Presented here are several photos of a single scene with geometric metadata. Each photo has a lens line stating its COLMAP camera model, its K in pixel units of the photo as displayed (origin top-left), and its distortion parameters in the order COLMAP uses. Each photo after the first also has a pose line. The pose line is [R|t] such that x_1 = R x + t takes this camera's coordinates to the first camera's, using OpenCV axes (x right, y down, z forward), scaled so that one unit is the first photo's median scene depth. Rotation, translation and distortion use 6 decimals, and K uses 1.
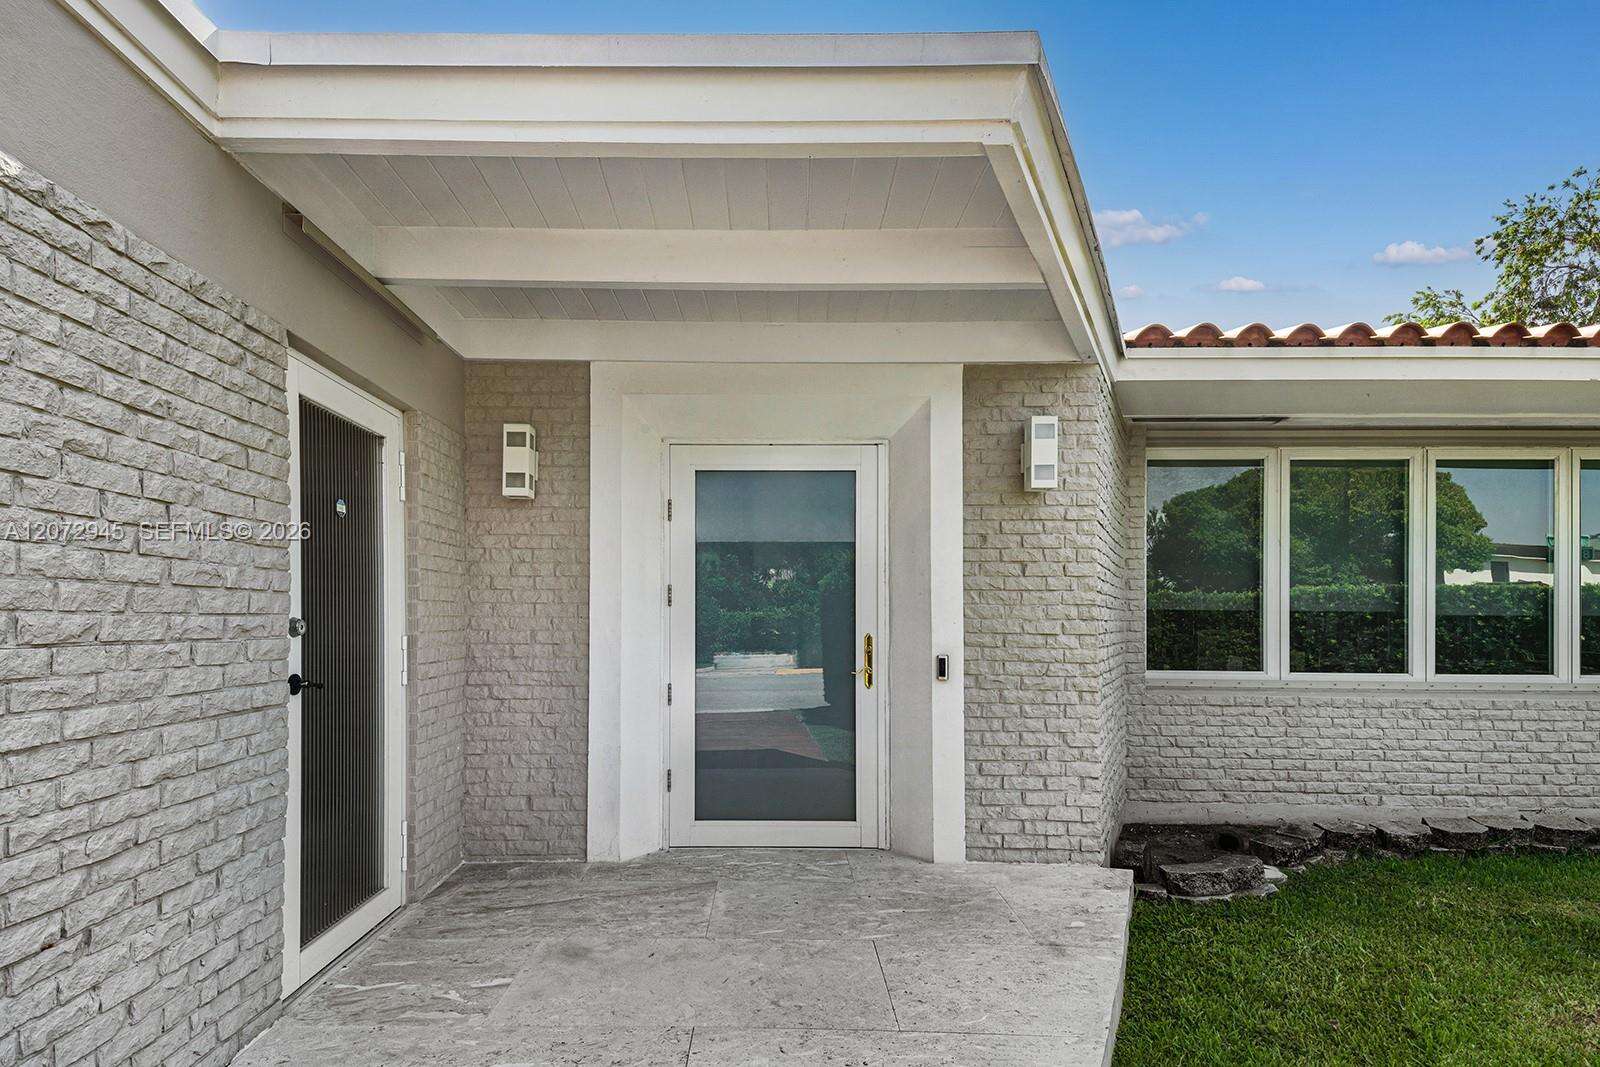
lens RADIAL K [[770.5, 0, 750.8], [0, 770.5, 609.5], [0, 0, 1]] dist [0.006383, -0.000523]
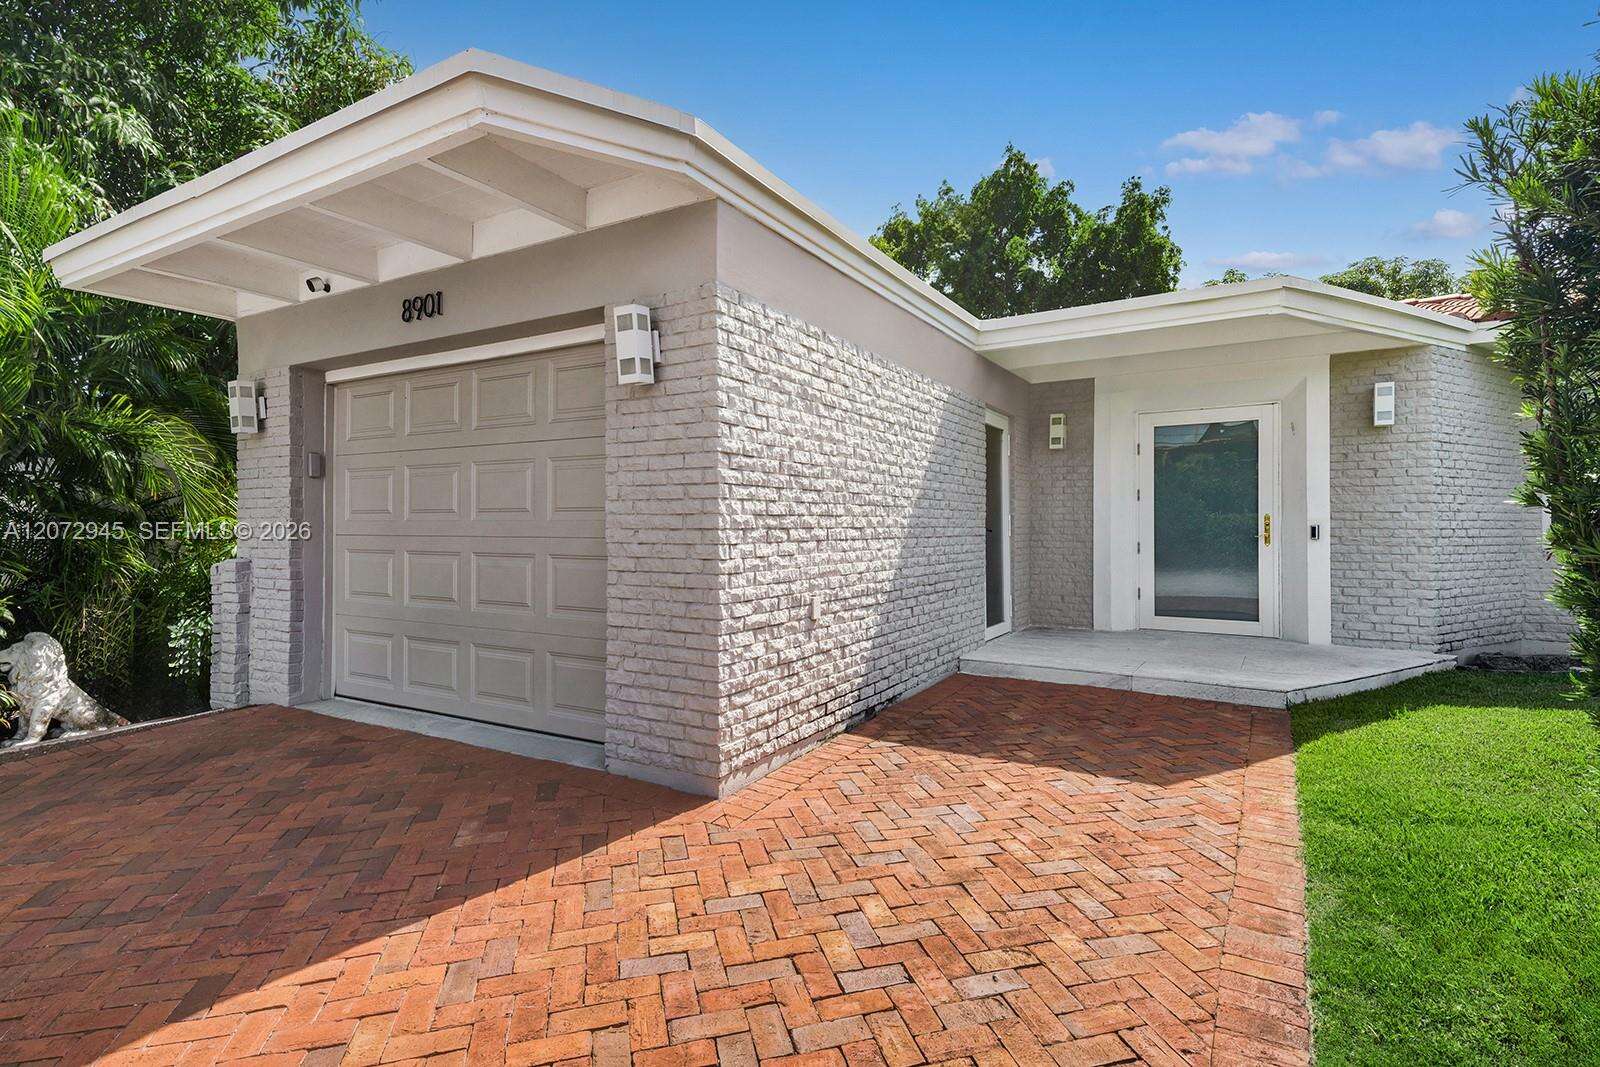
lens RADIAL K [[770.5, 0, 759.1], [0, 770.5, 525.3], [0, 0, 1]] dist [0.006383, -0.000523]
pose [[0.843230, -0.005484, -0.537525, 0.129797], [0.006879, 0.999976, 0.000589, 0.050710], [0.537509, -0.004194, 0.843248, -1.129287]]
